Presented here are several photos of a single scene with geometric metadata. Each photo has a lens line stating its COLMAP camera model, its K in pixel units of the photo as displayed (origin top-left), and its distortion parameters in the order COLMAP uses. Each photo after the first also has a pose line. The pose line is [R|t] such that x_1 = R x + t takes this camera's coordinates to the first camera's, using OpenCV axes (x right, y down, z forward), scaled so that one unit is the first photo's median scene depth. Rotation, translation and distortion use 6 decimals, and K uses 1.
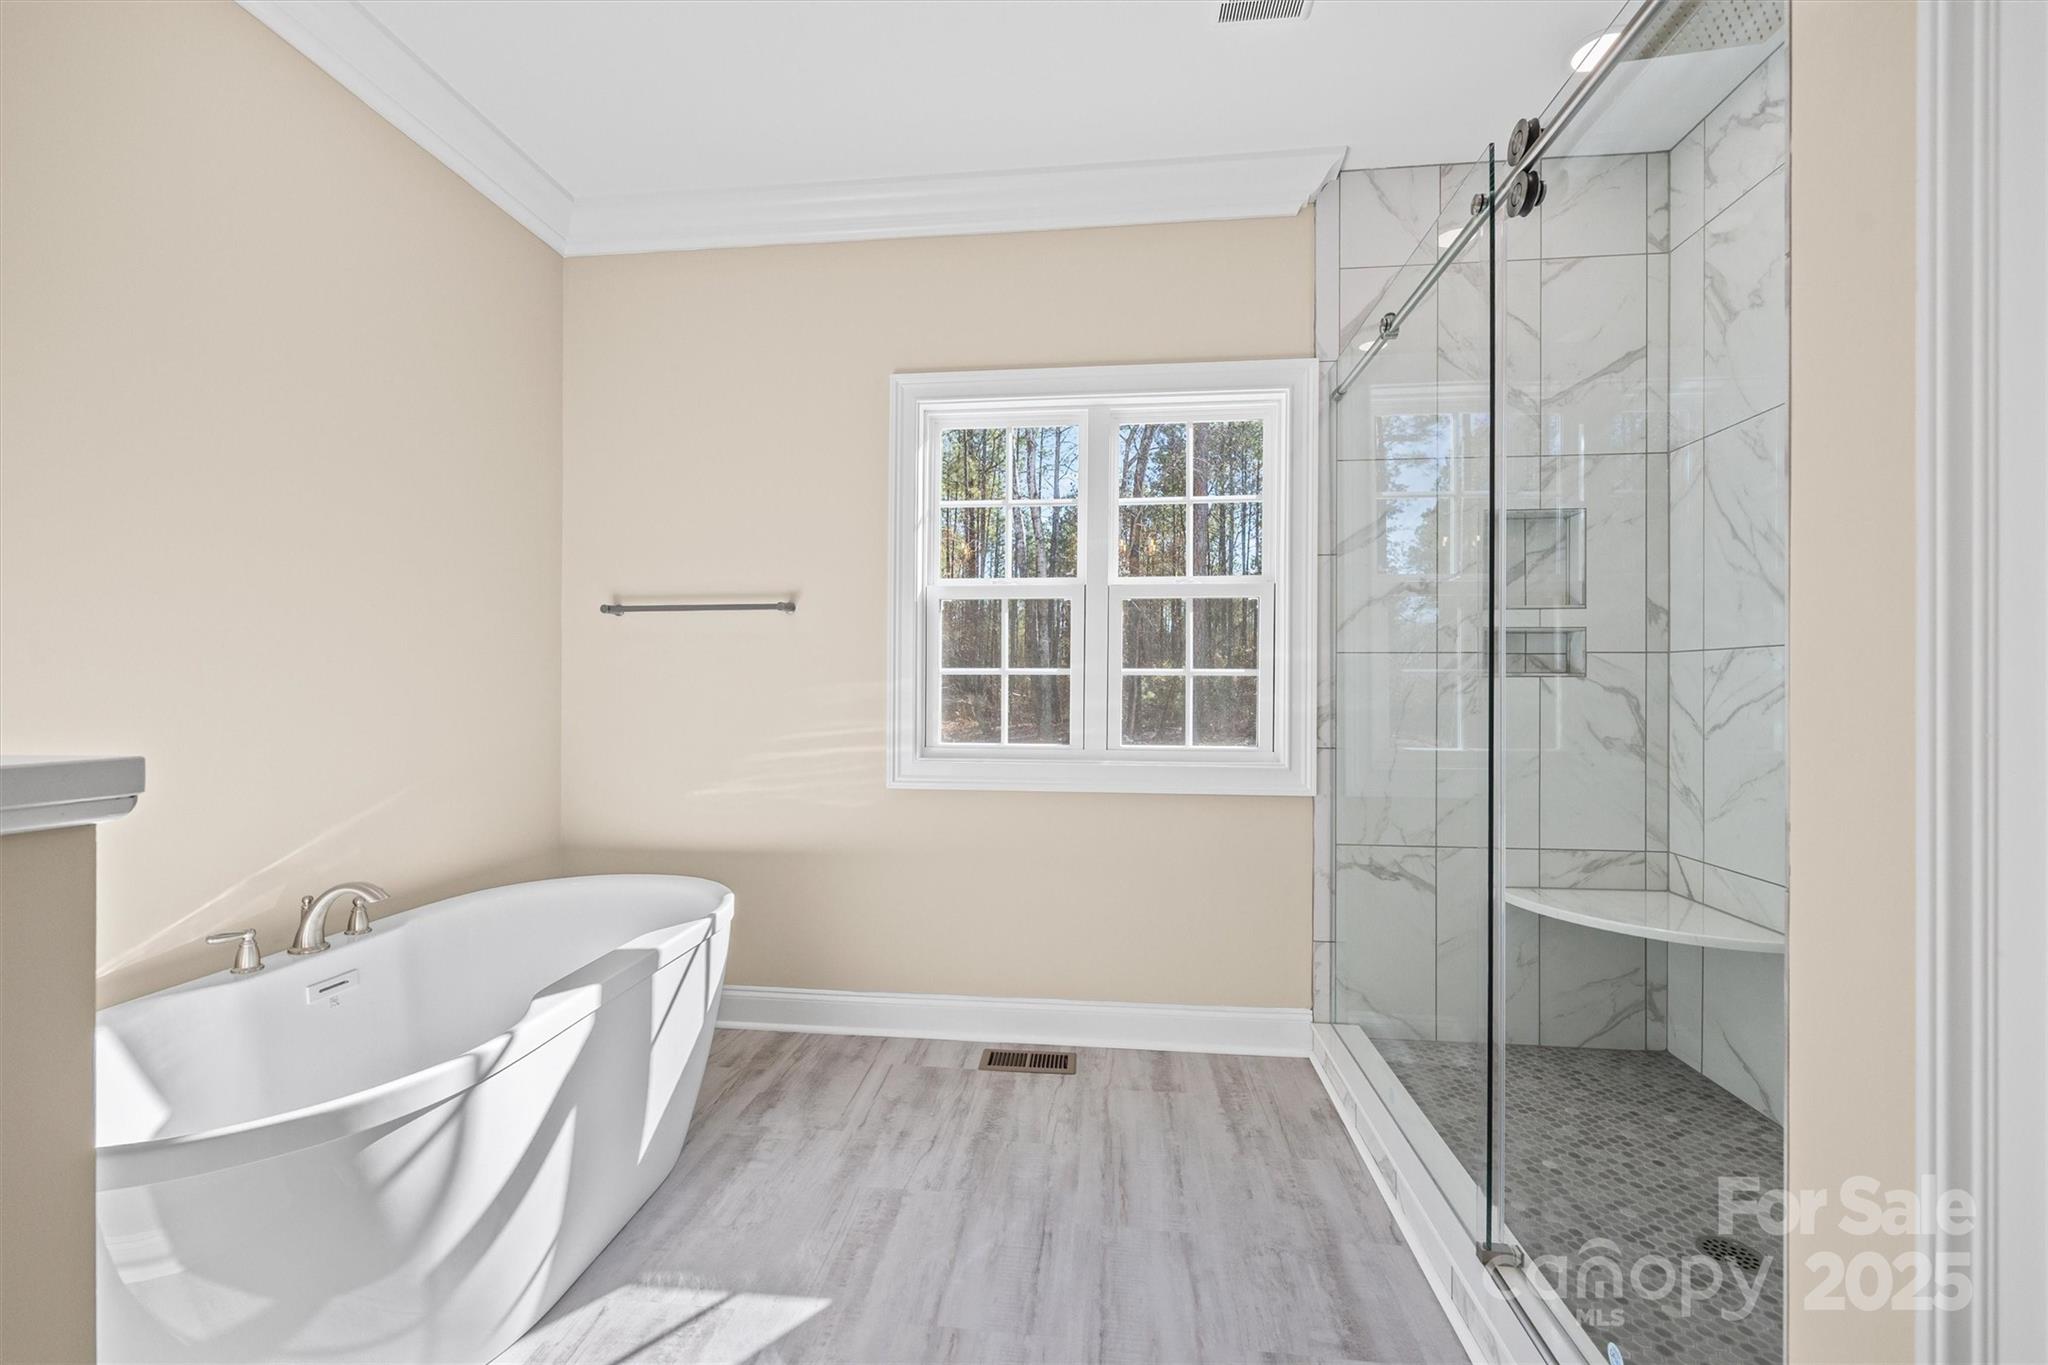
lens RADIAL K [[827.9, 0, 1020.3], [0, 827.9, 682.6], [0, 0, 1]] dist [0.002636, -0.000240]
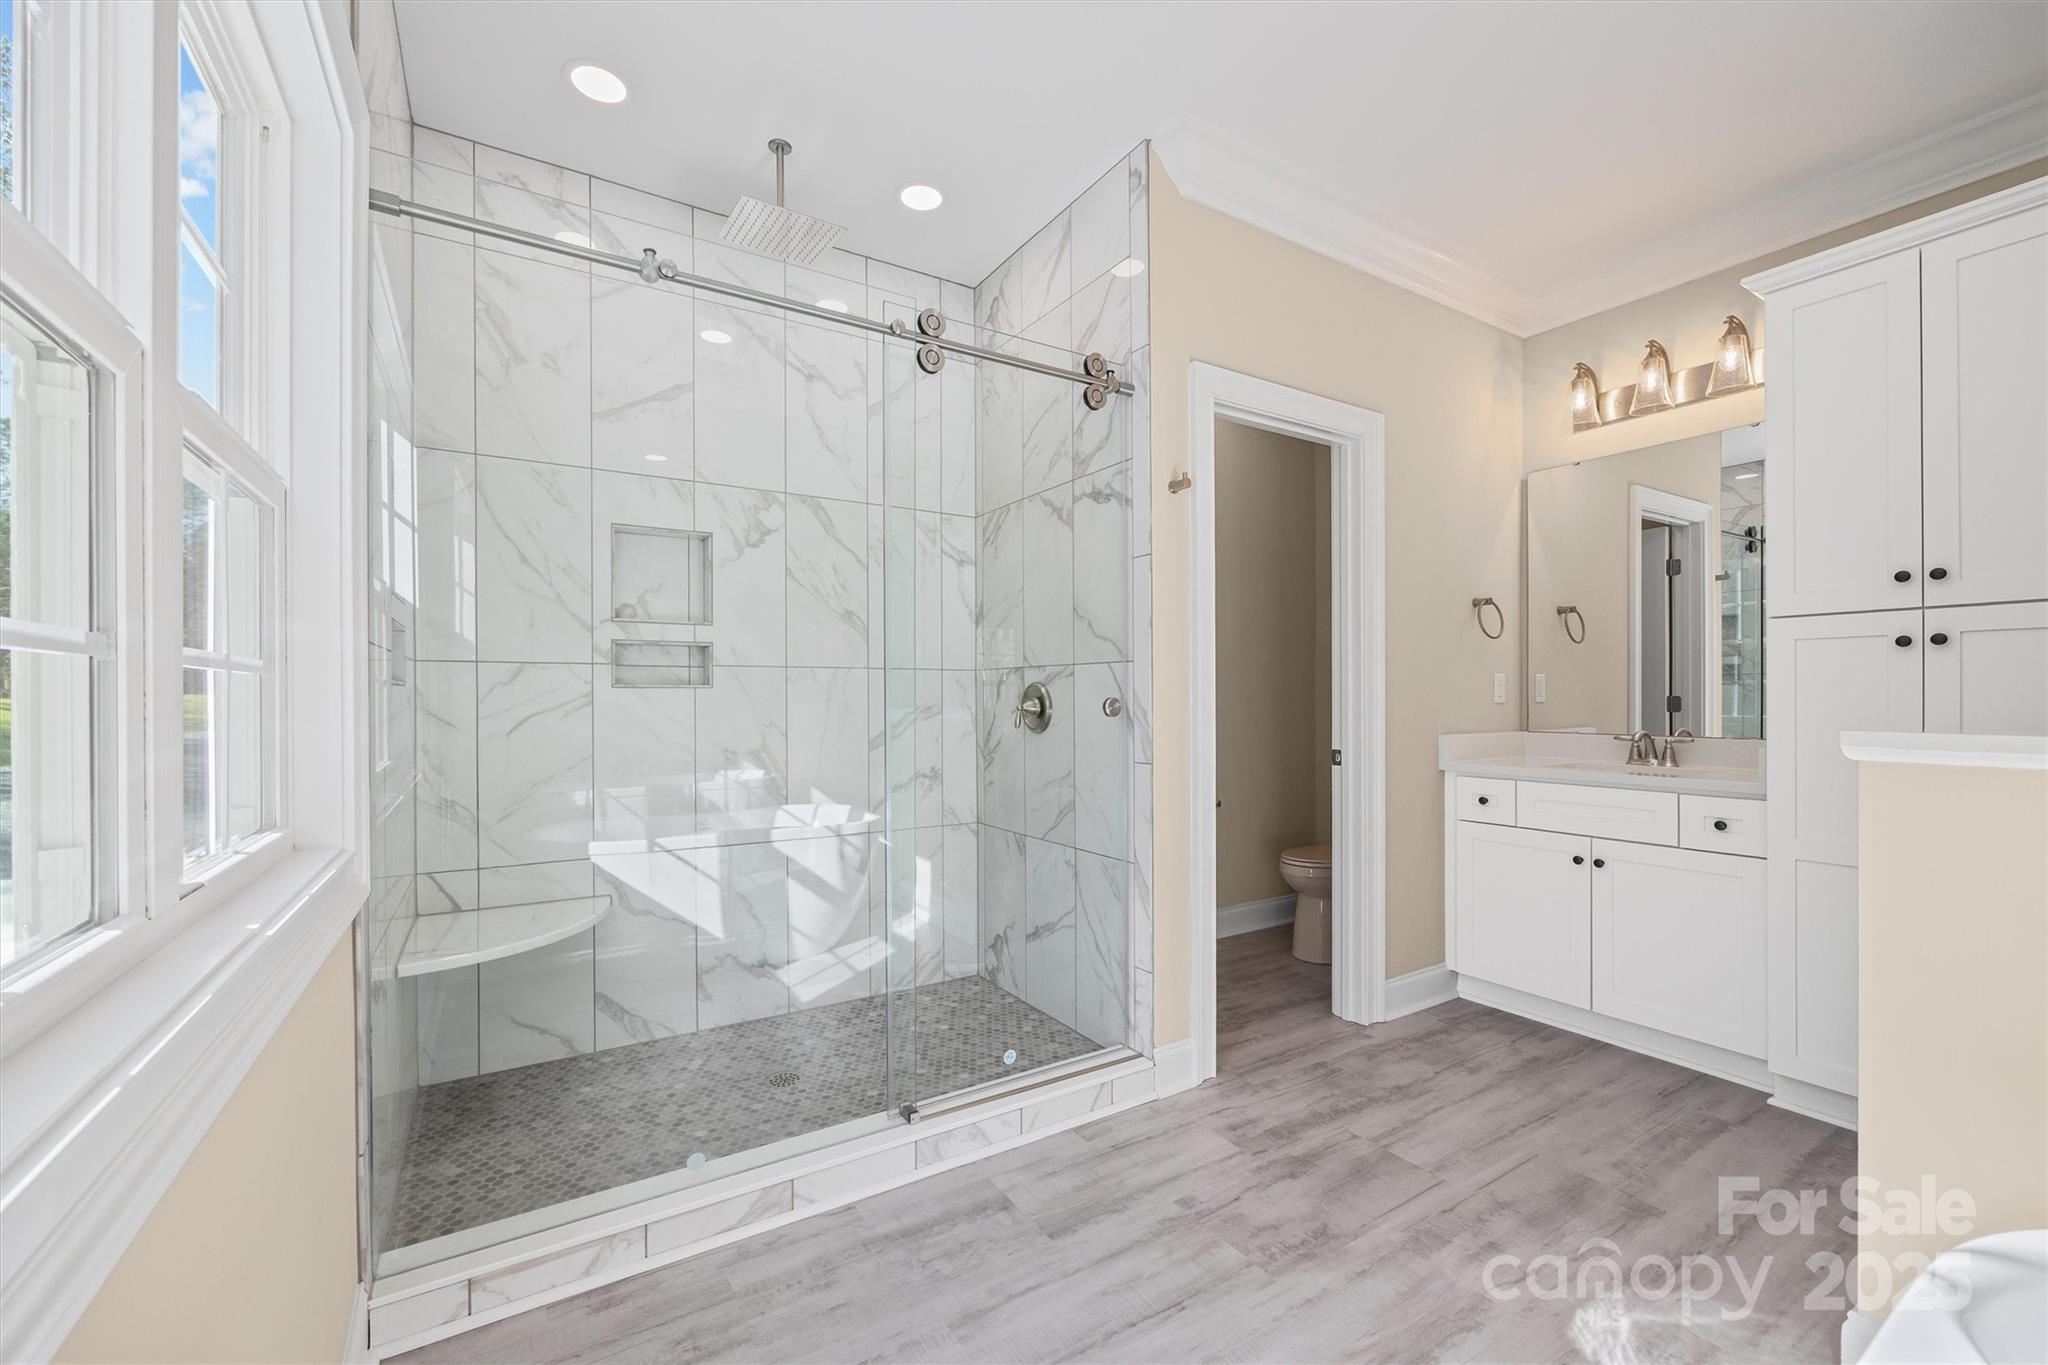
lens RADIAL K [[827.9, 0, 1019.3], [0, 827.9, 697.4], [0, 0, 1]] dist [0.002636, -0.000240]
pose [[-0.617836, -0.001043, 0.786306, -0.429577], [-0.004309, 0.999989, -0.002059, 0.004877], [-0.786295, -0.004660, -0.617833, 1.204452]]
